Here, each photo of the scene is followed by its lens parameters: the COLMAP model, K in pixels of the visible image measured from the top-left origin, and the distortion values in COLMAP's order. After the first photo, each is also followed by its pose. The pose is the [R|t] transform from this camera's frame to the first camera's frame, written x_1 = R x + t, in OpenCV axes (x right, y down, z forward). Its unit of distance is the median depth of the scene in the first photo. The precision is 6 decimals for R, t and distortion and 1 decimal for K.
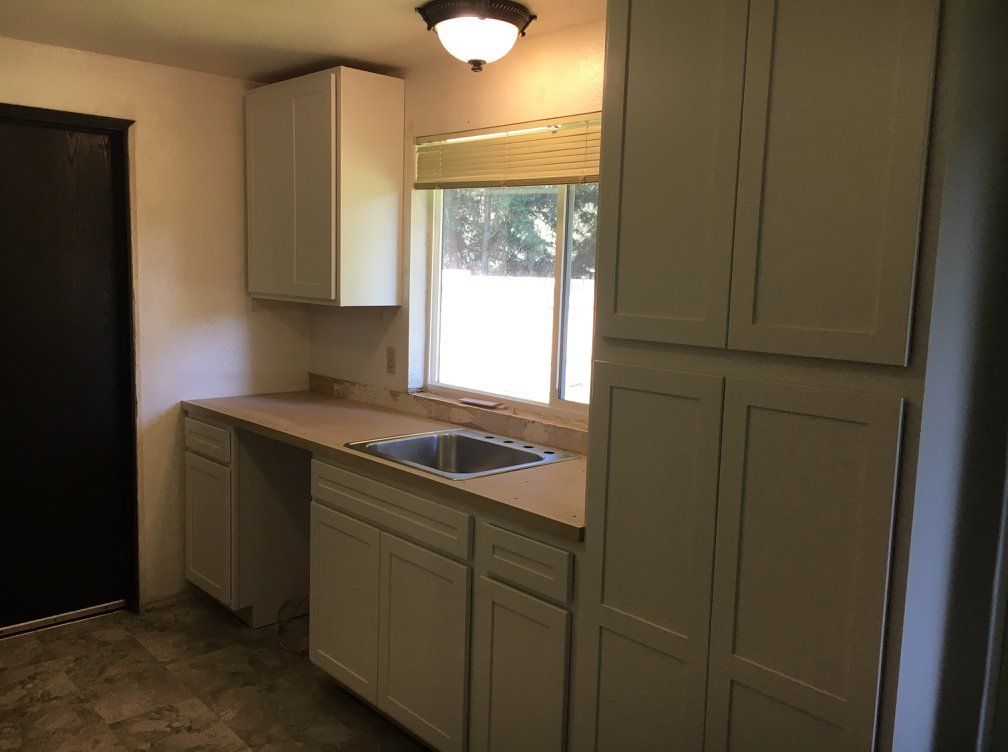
lens RADIAL K [[853.7, 0, 504.0], [0, 853.7, 376.0], [0, 0, 1]] dist [0.073933, -0.097917]
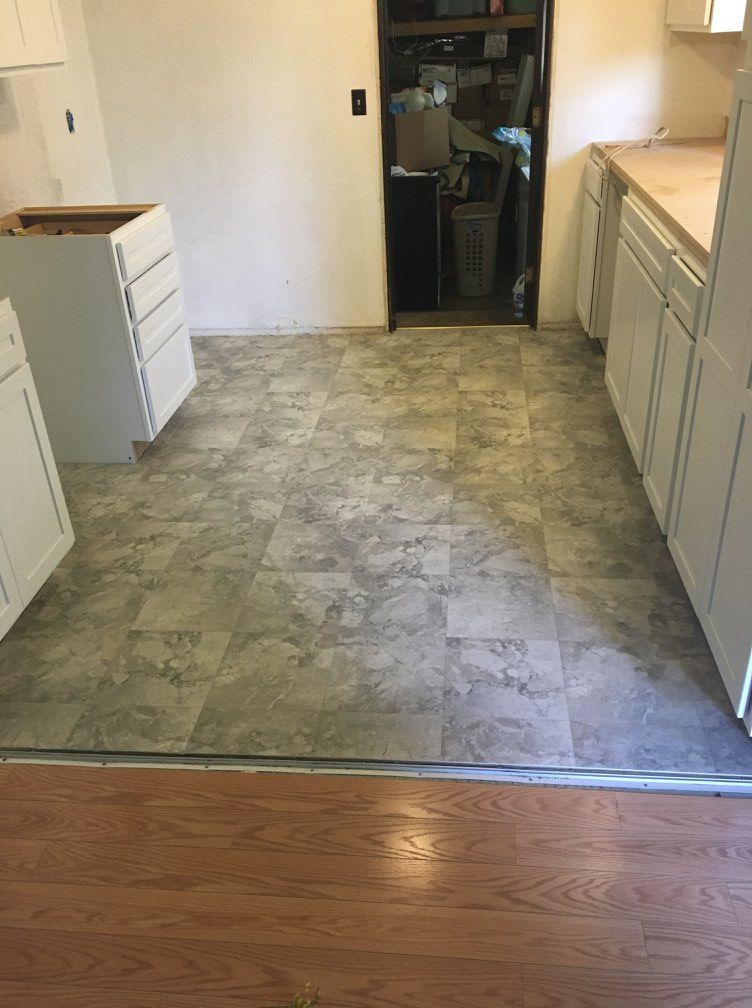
lens RADIAL K [[853.7, 0, 375.2], [0, 853.7, 501.8], [0, 0, 1]] dist [0.073933, -0.097917]
pose [[0.669112, 0.304984, -0.677698, 0.378953], [-0.023953, 0.920288, 0.390507, 0.030956], [0.742776, -0.245060, 0.623081, 0.005037]]
